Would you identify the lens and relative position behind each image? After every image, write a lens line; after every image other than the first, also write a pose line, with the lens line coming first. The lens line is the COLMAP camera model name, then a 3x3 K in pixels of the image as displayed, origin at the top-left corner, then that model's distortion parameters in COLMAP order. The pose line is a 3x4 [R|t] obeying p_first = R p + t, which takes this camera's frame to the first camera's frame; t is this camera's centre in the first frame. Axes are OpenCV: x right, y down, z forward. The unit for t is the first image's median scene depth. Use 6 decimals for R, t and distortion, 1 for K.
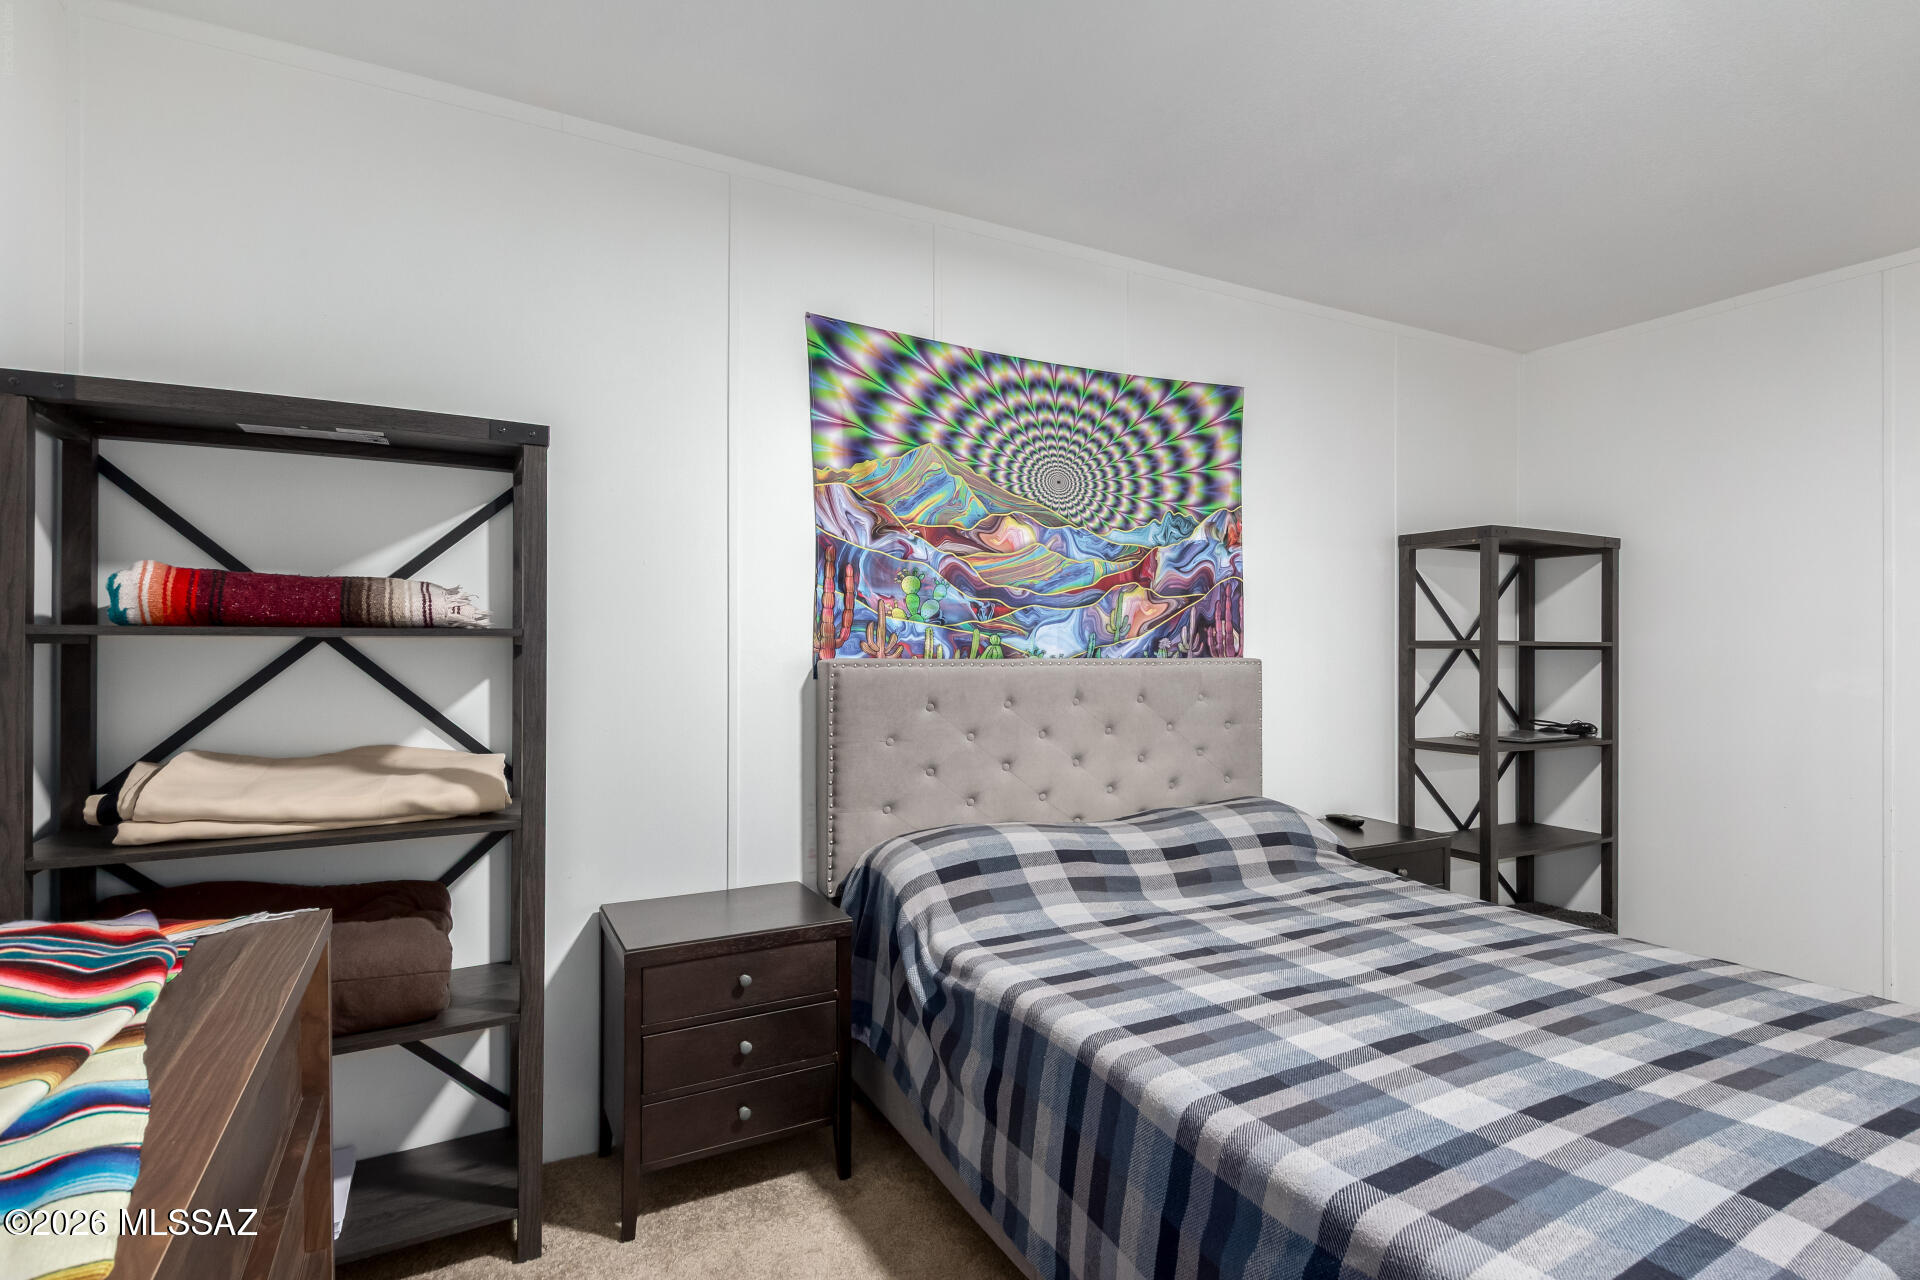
lens RADIAL K [[926.0, 0, 972.2], [0, 926.0, 636.9], [0, 0, 1]] dist [0.000494, 0.000121]
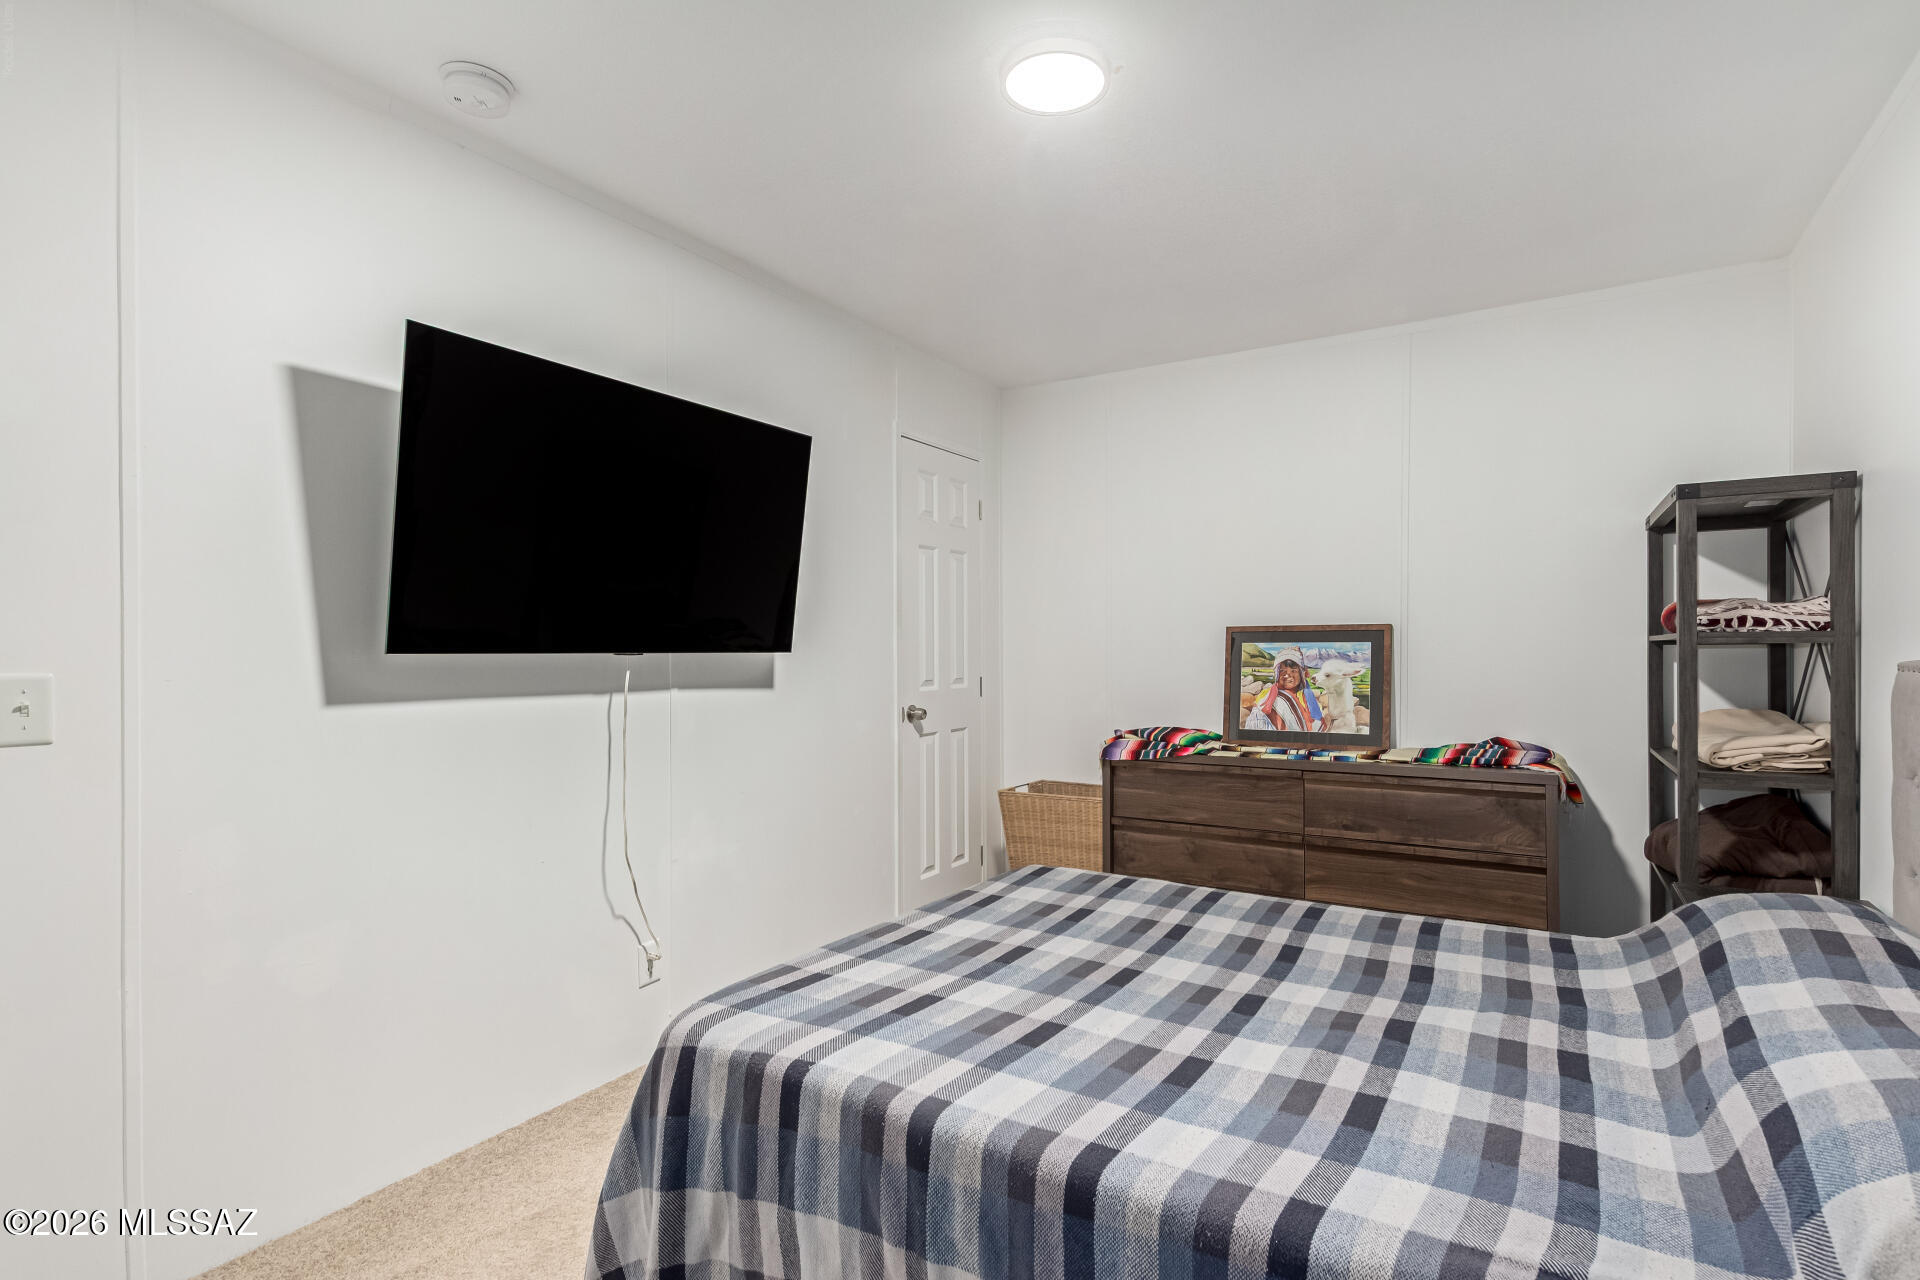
lens RADIAL K [[930.1, 0, 1014.3], [0, 930.1, 651.4], [0, 0, 1]] dist [0.000948, 0.000124]
pose [[-0.857930, -0.000389, -0.513767, 0.728795], [0.005354, 0.999939, -0.009697, 0.018006], [0.513740, -0.011070, -0.857875, 1.093141]]
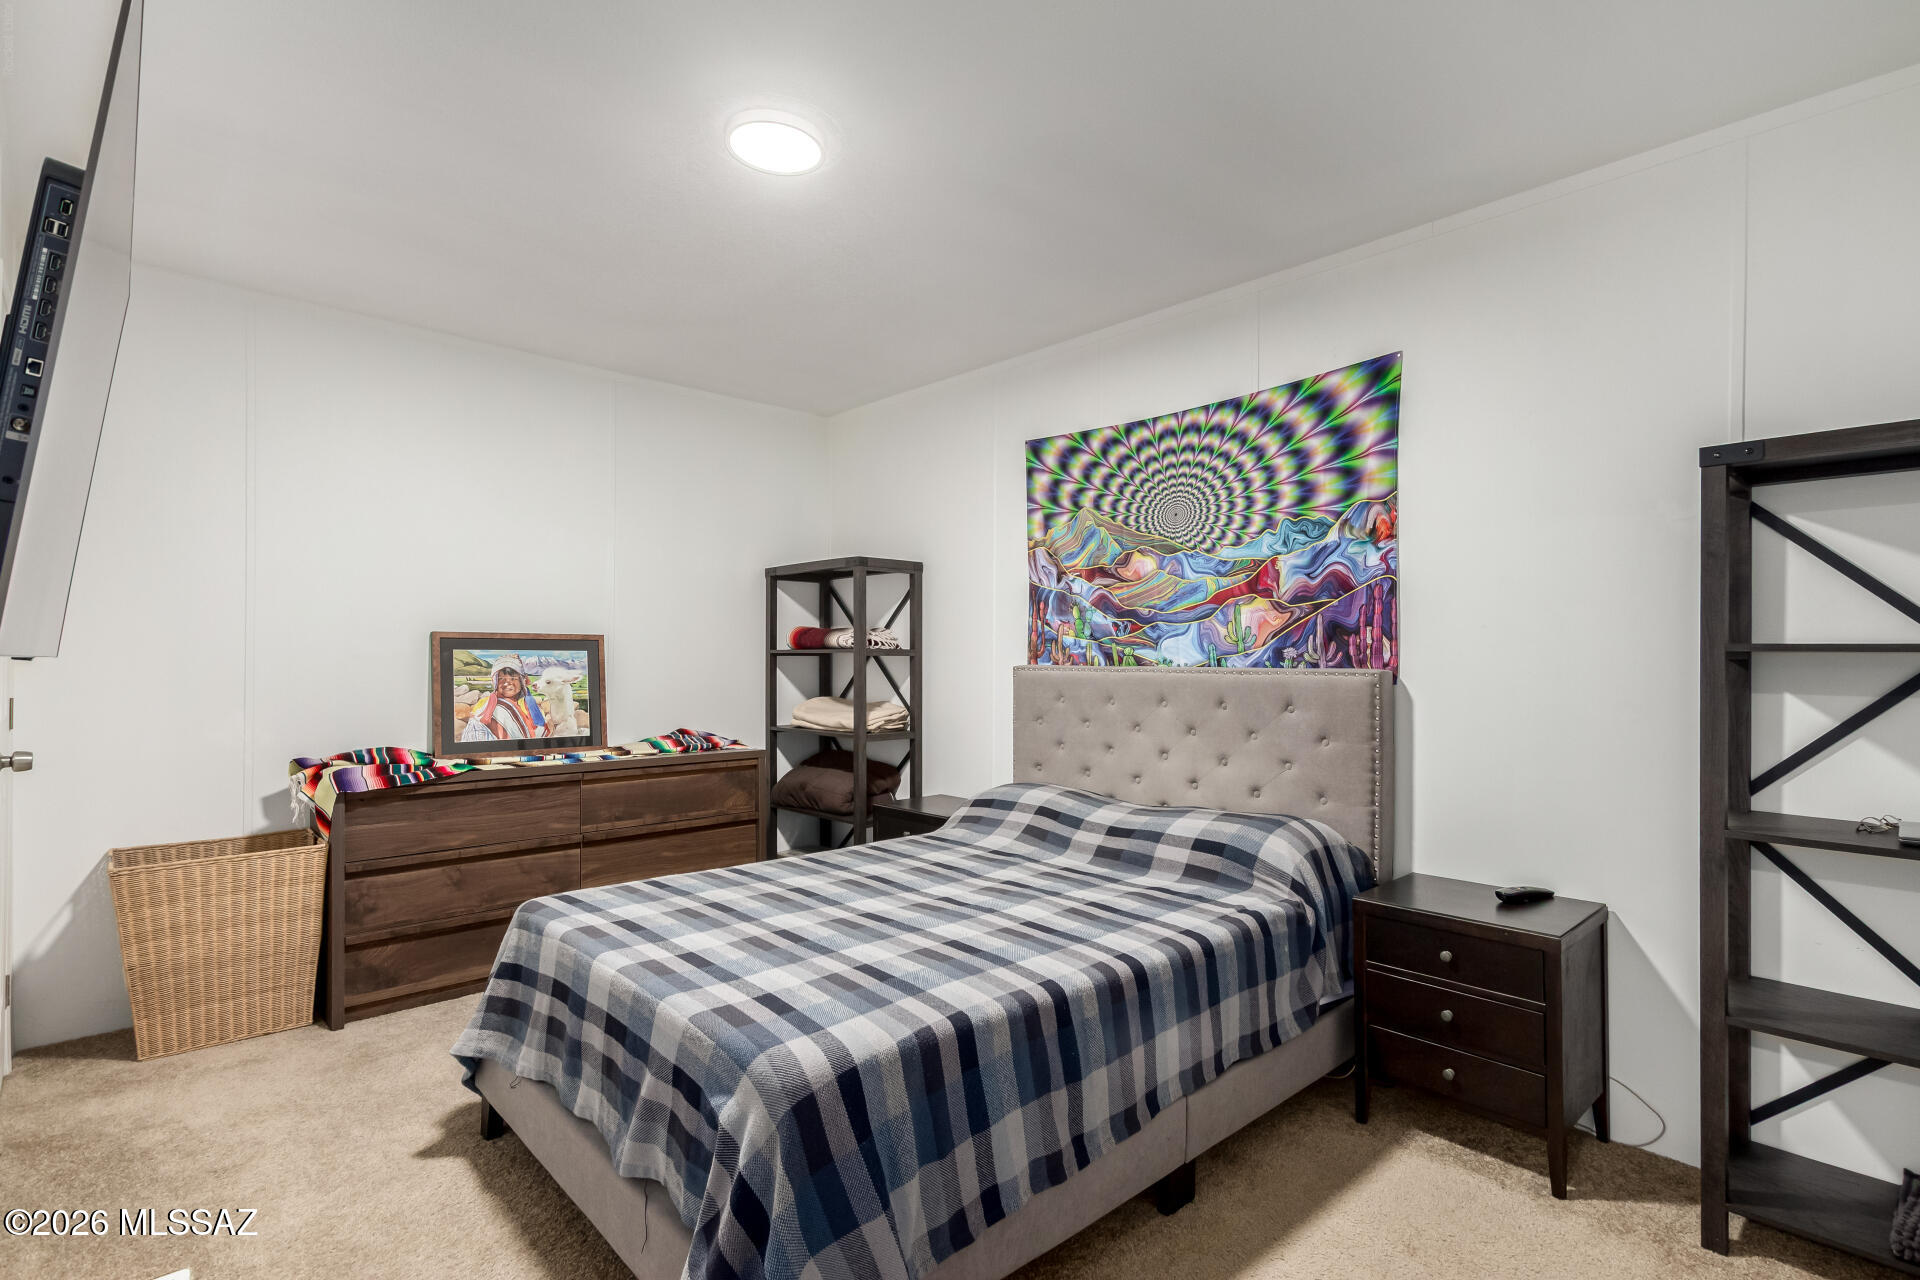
lens RADIAL K [[926.0, 0, 972.2], [0, 926.0, 636.9], [0, 0, 1]] dist [0.000494, 0.000121]
pose [[0.263745, -0.024854, -0.964272, 1.140883], [0.006837, 0.999691, -0.023897, 0.011644], [0.964568, -0.000290, 0.263834, 0.450962]]
